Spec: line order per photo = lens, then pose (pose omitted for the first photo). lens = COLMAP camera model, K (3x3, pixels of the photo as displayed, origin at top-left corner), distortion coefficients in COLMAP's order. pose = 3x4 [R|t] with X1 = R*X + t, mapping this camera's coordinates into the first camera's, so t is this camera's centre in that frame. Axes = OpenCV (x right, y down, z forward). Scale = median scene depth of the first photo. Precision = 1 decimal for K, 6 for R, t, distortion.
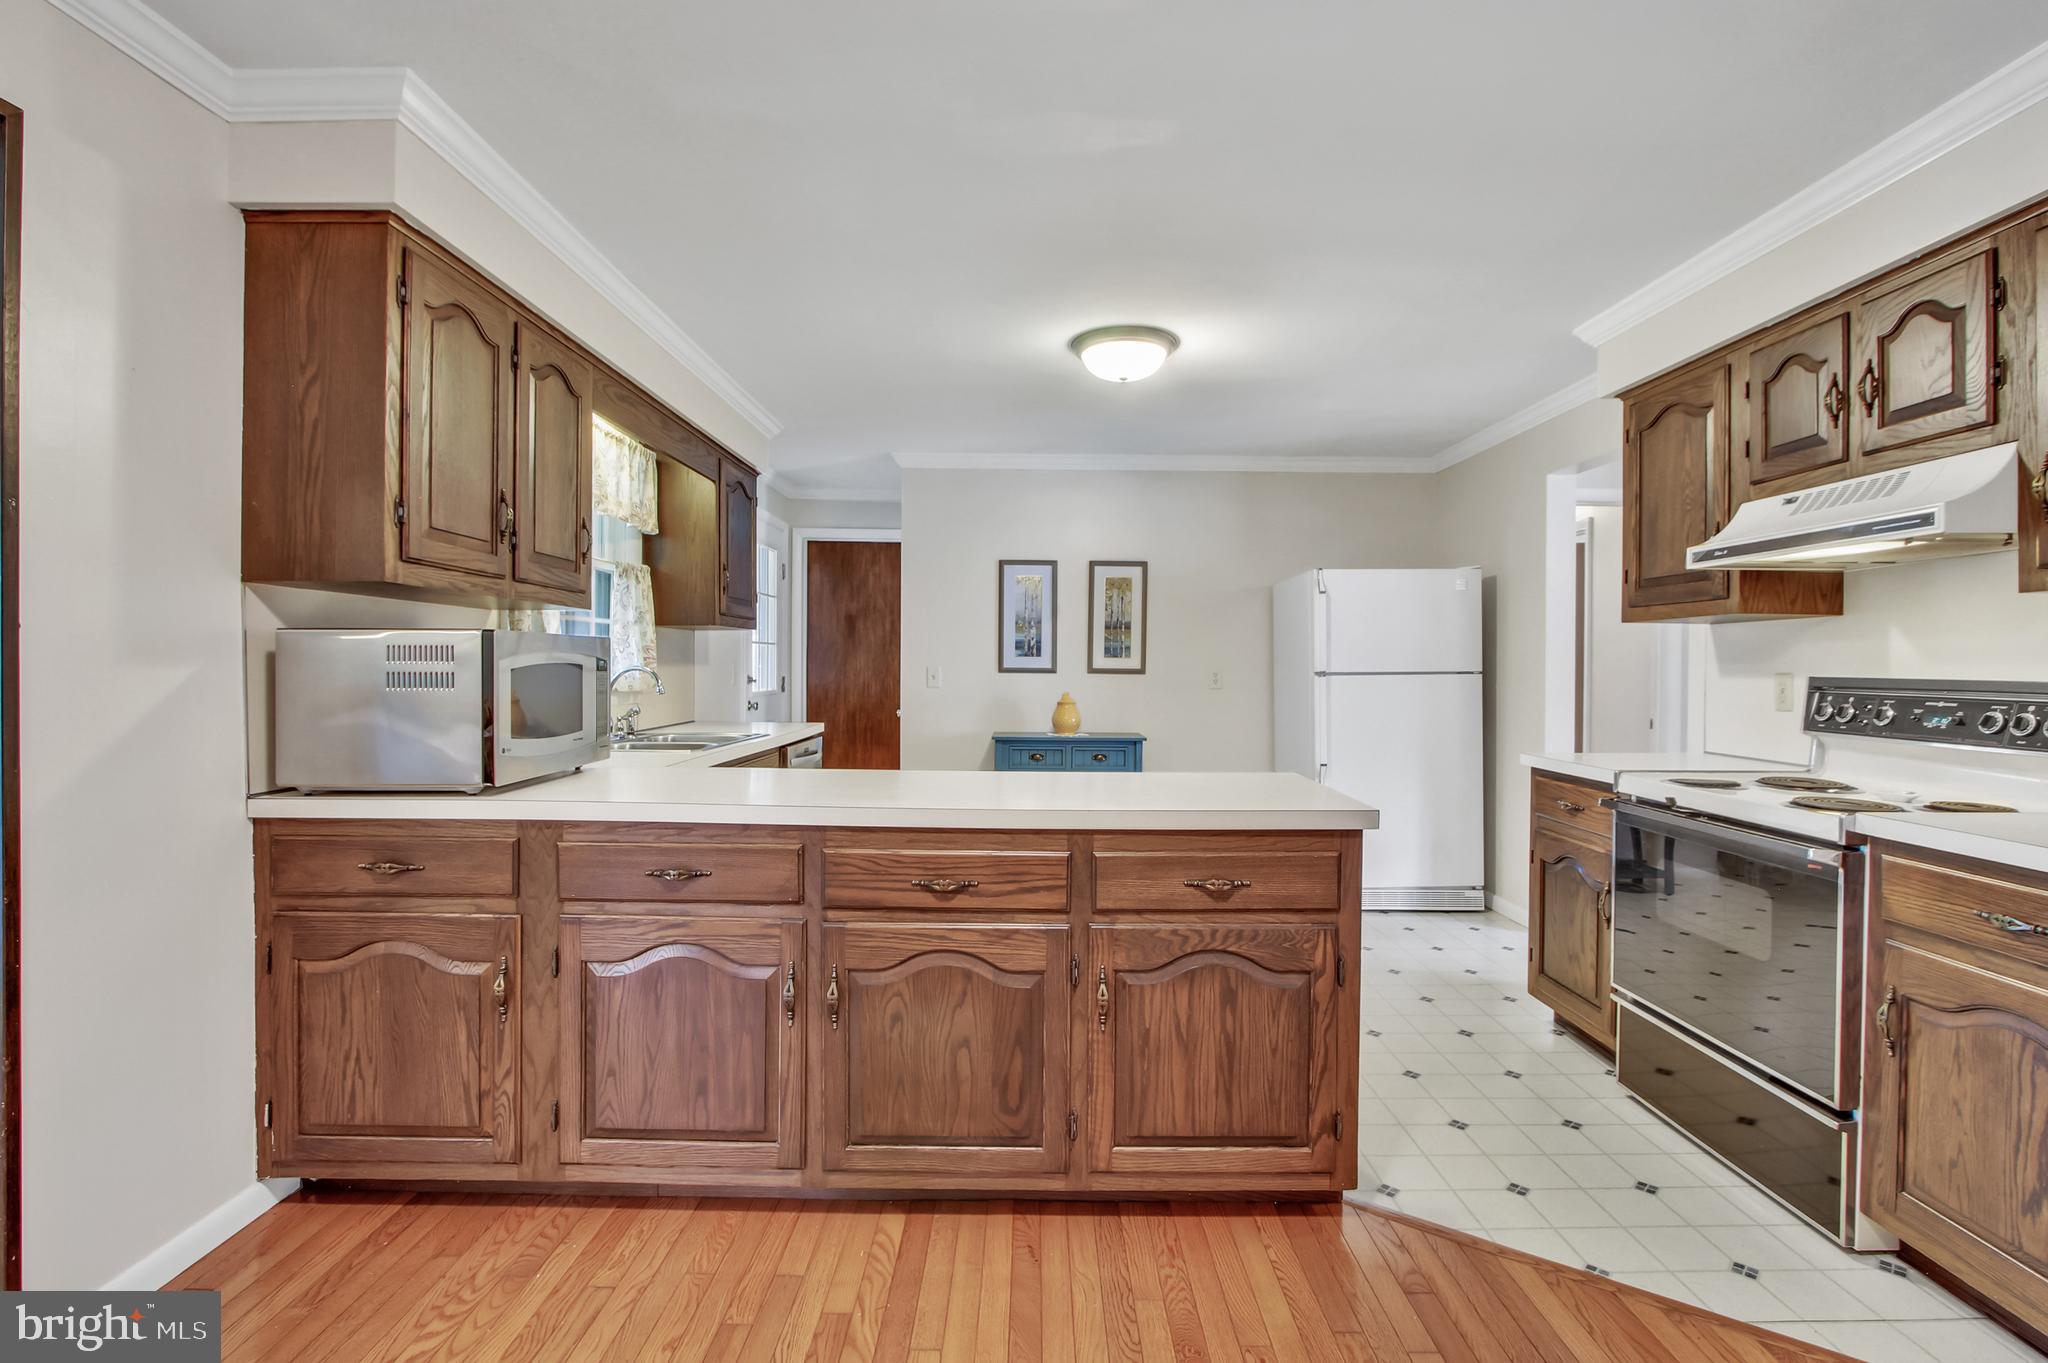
lens RADIAL K [[955.4, 0, 1030.2], [0, 955.4, 676.5], [0, 0, 1]] dist [-0.021397, -0.001597]
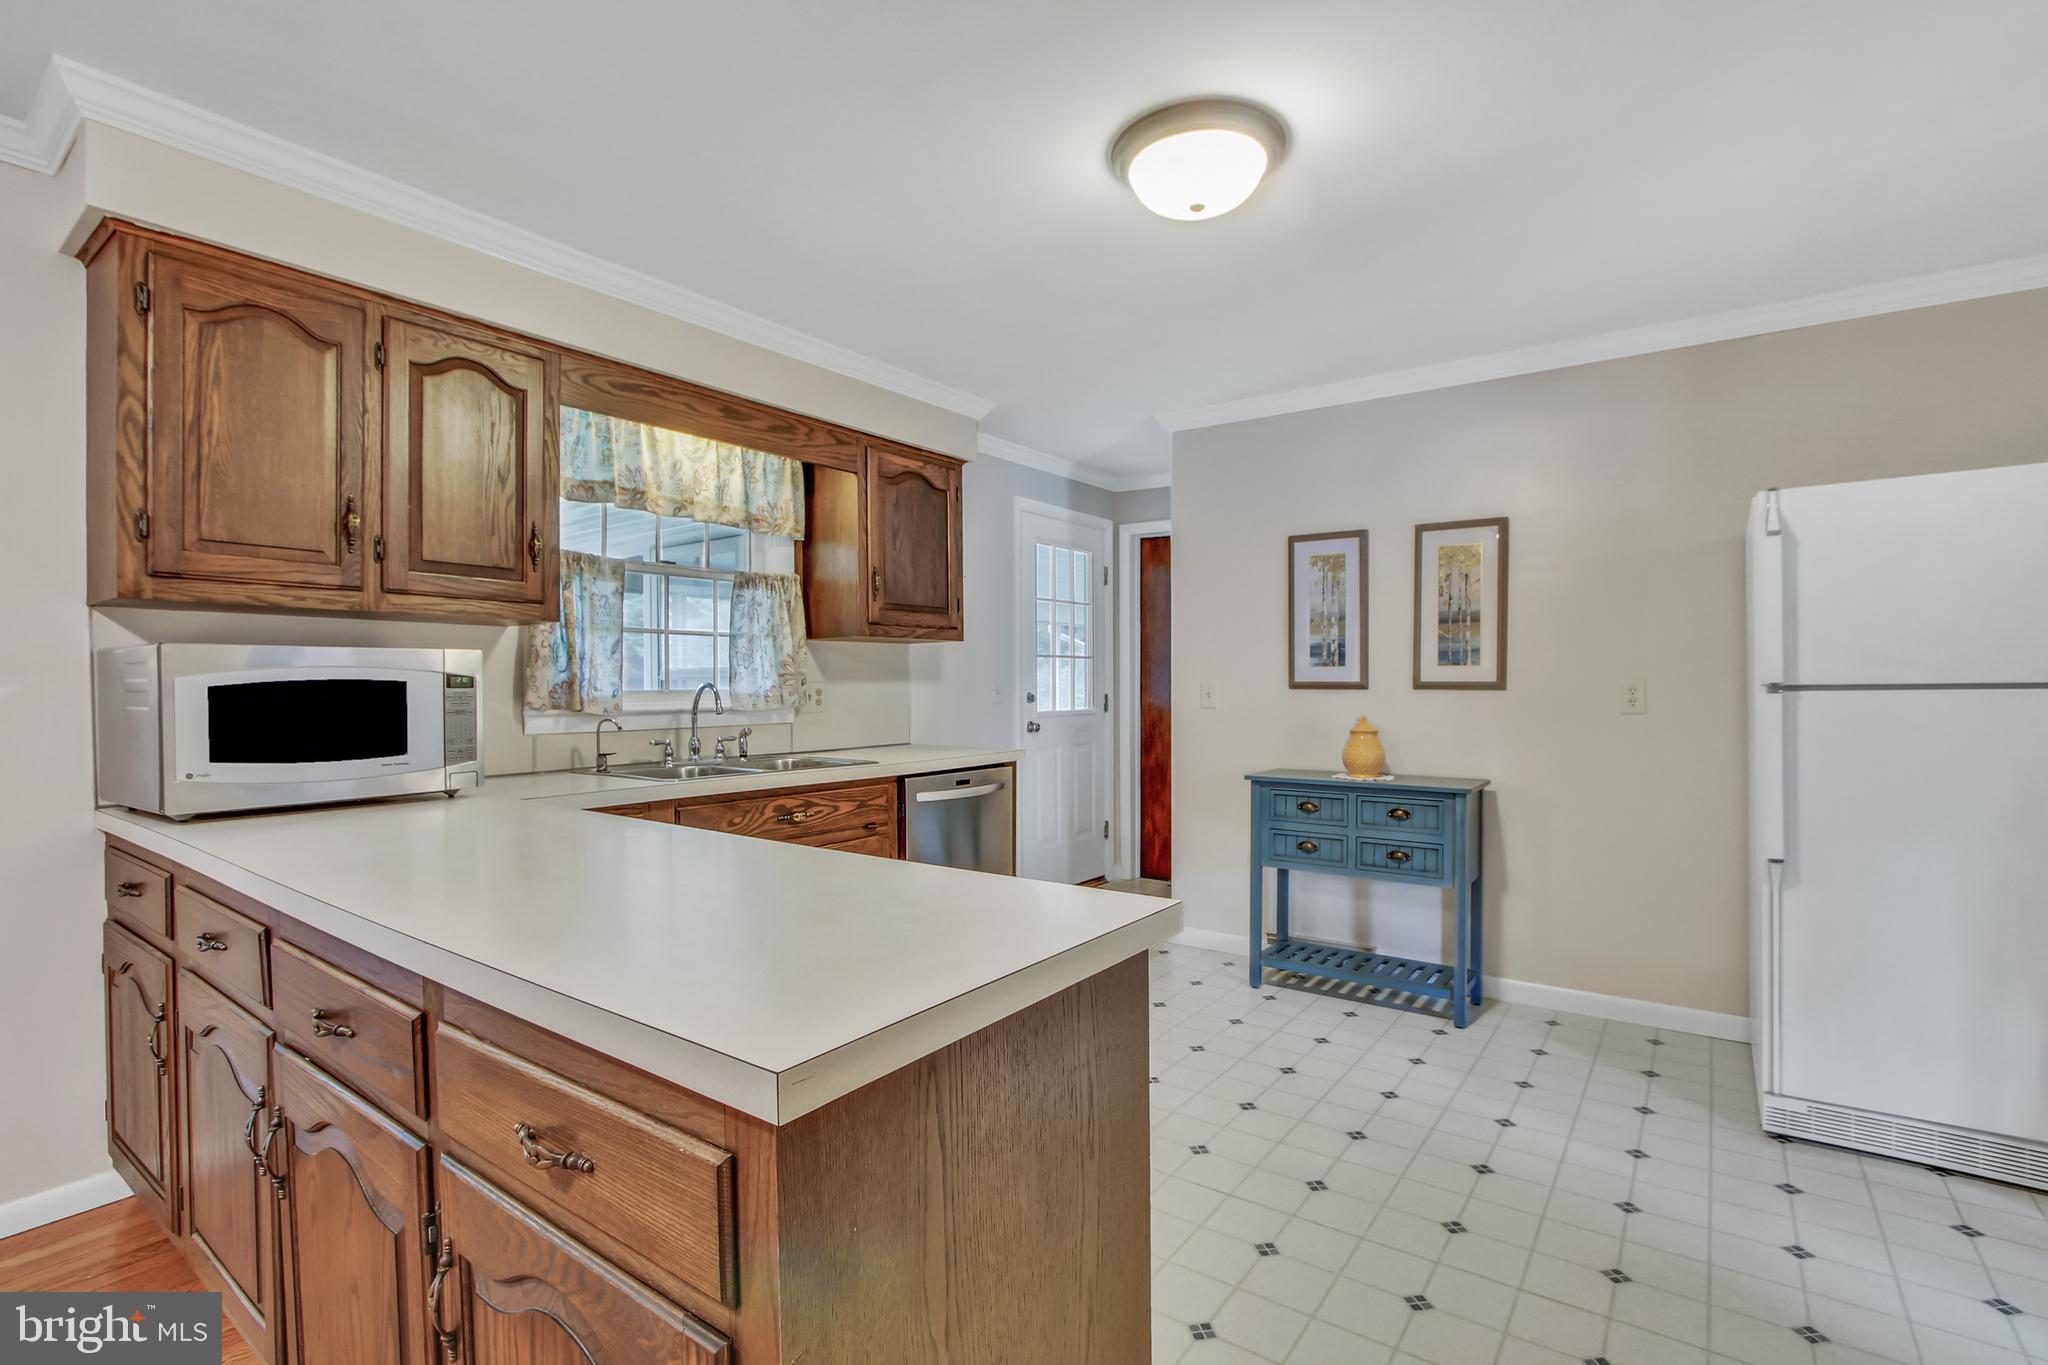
lens RADIAL K [[955.4, 0, 1037.5], [0, 955.4, 691.7], [0, 0, 1]] dist [-0.021397, -0.001597]
pose [[0.810028, -0.002867, -0.586384, 0.242991], [0.001196, 0.999994, -0.003237, 0.000476], [0.586390, 0.001921, 0.810027, 0.287993]]
